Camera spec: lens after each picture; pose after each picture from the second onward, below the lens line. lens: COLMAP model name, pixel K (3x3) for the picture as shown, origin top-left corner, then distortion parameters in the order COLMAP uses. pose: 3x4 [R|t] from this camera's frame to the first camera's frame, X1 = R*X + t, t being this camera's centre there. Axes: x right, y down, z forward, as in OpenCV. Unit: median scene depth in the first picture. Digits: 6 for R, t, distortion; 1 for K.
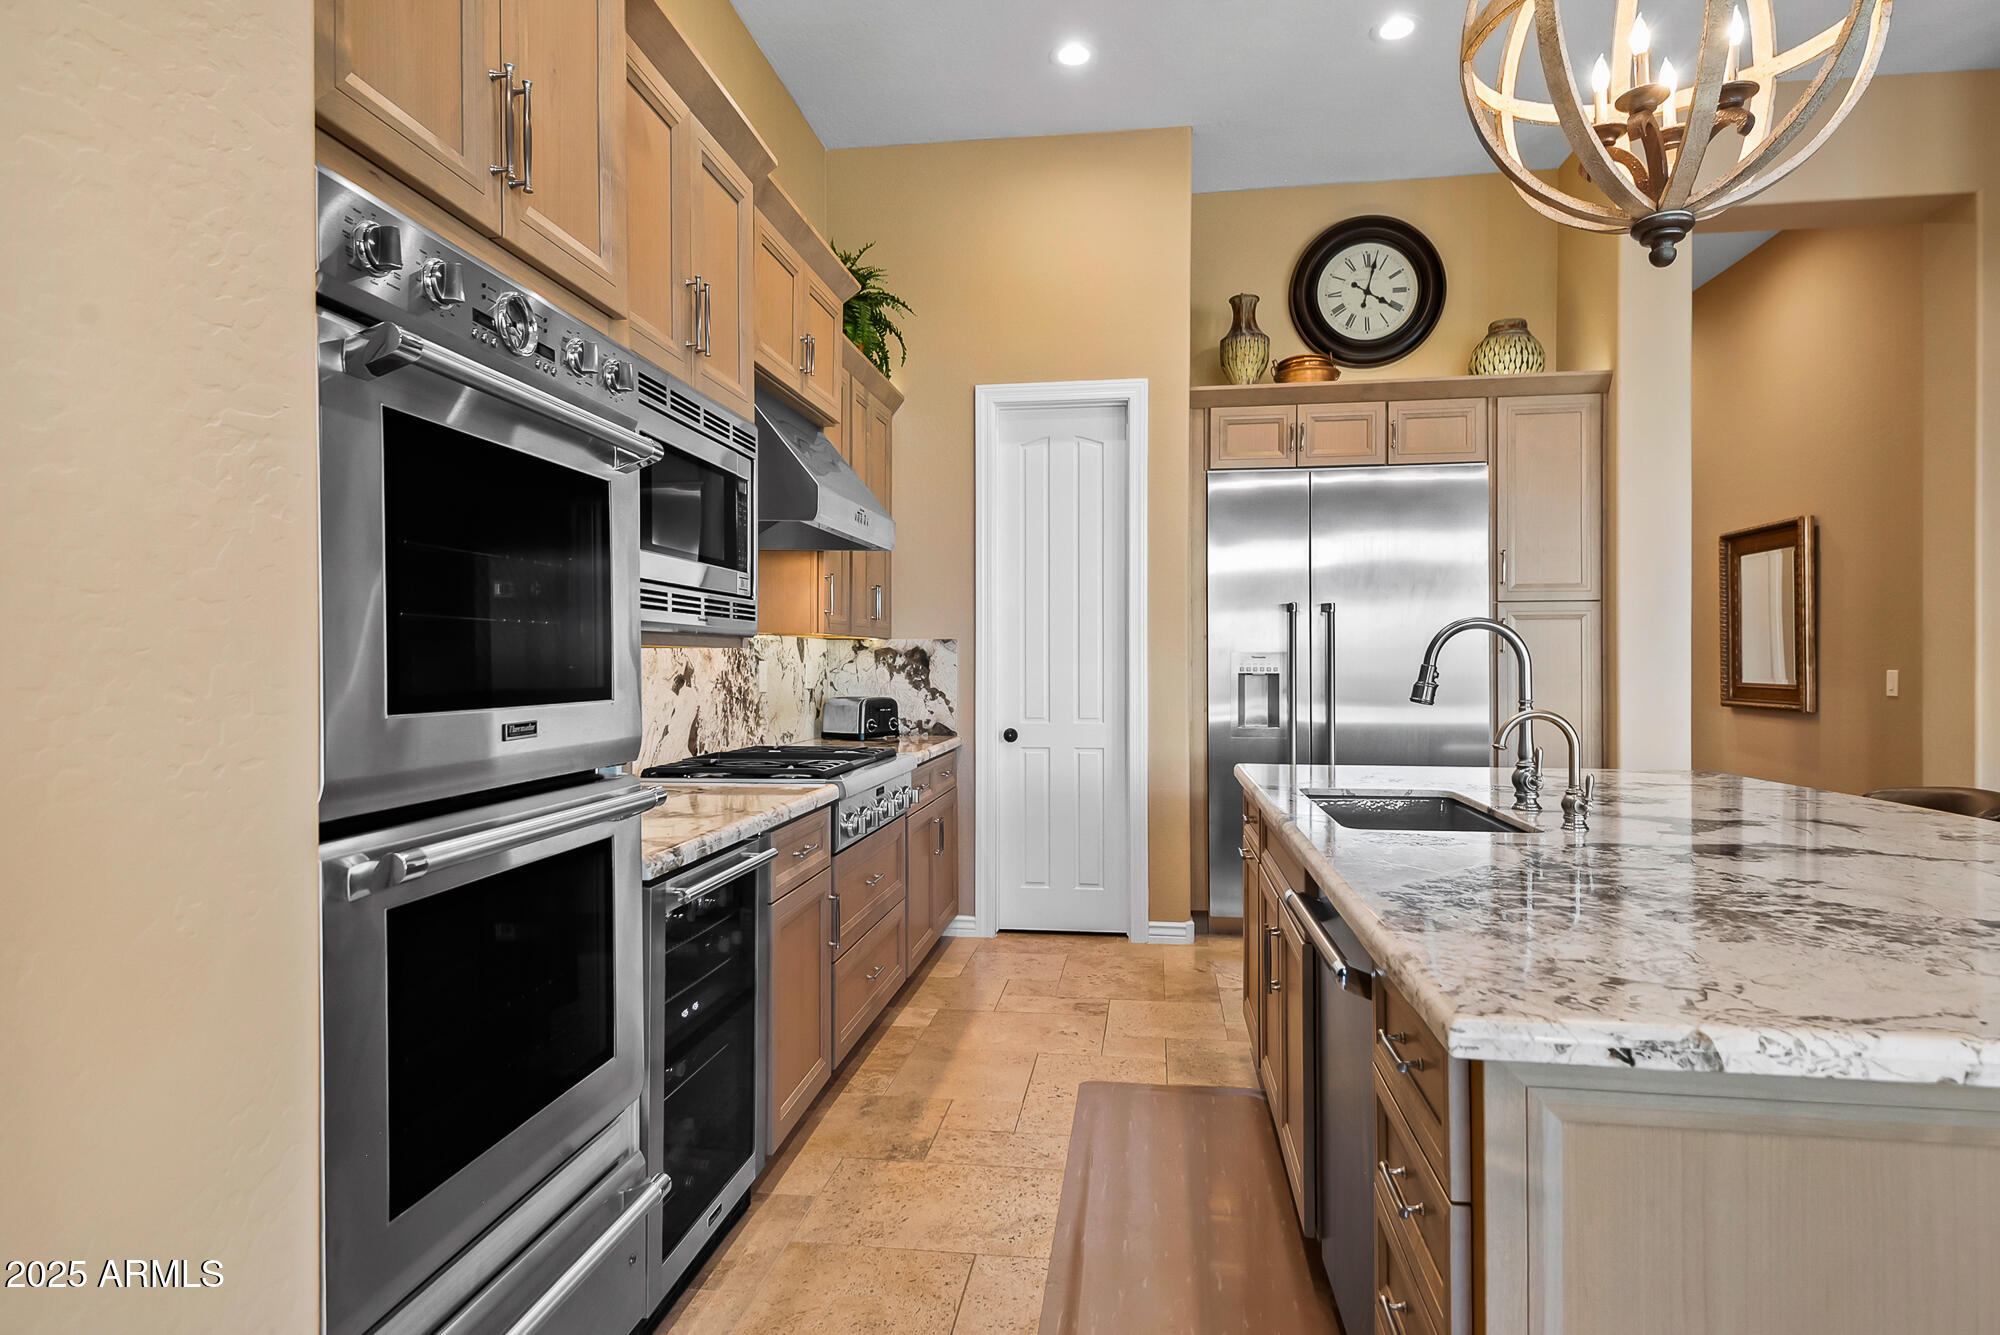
lens RADIAL K [[1110.1, 0, 990.9], [0, 1110.1, 664.1], [0, 0, 1]] dist [0.015509, -0.000299]
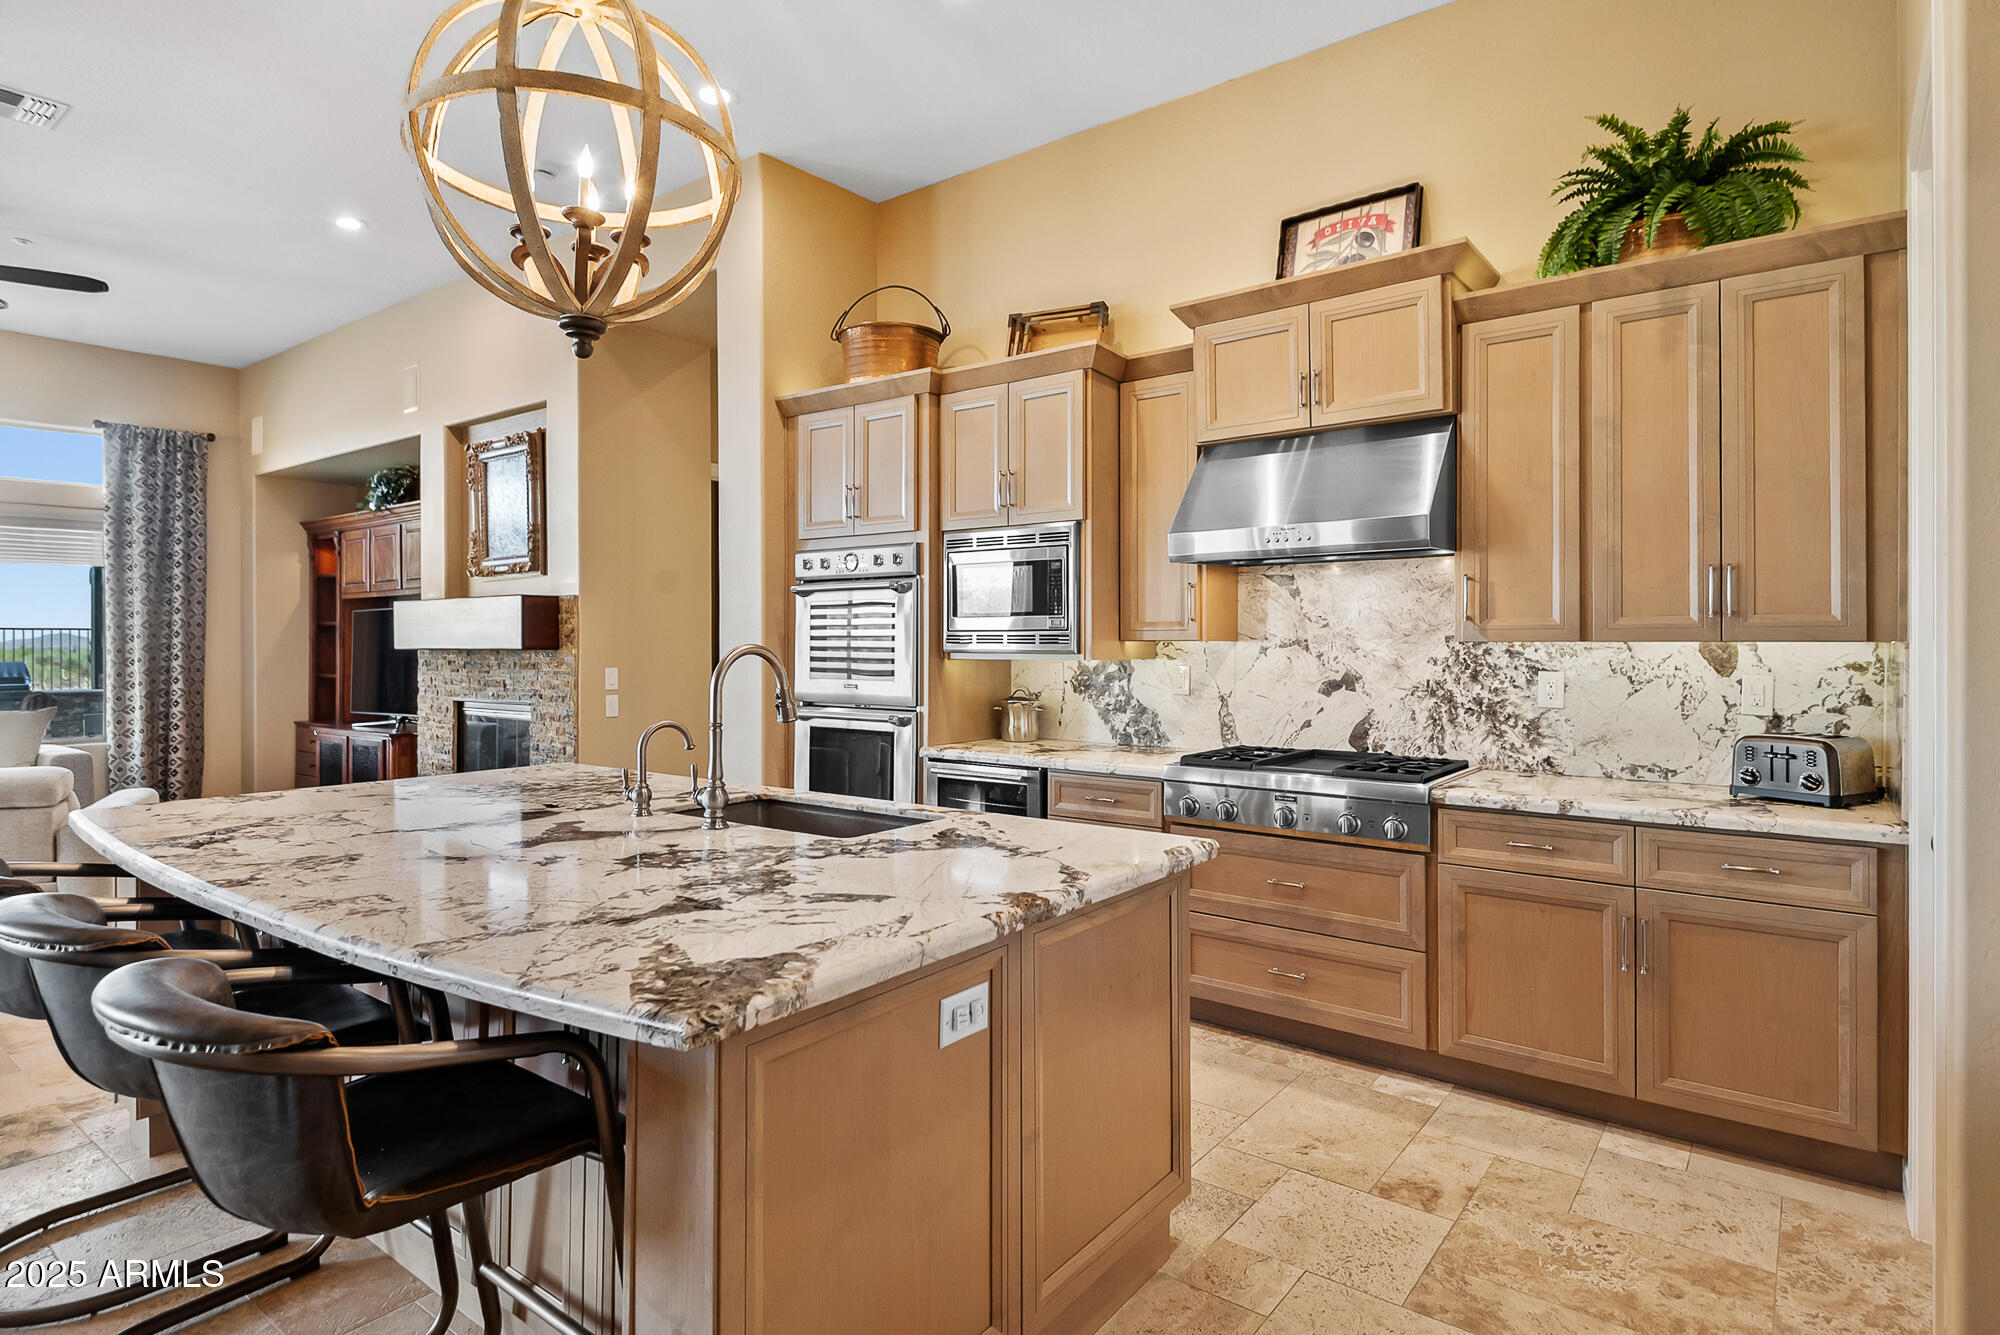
lens RADIAL K [[1062.1, 0, 1016.5], [0, 1062.1, 629.0], [0, 0, 1]] dist [0.001812, 0.000231]
pose [[-0.483409, -0.008313, -0.875355, 0.784211], [-0.000549, 0.999958, -0.009193, -0.030758], [0.875394, -0.003963, -0.483394, 1.110412]]
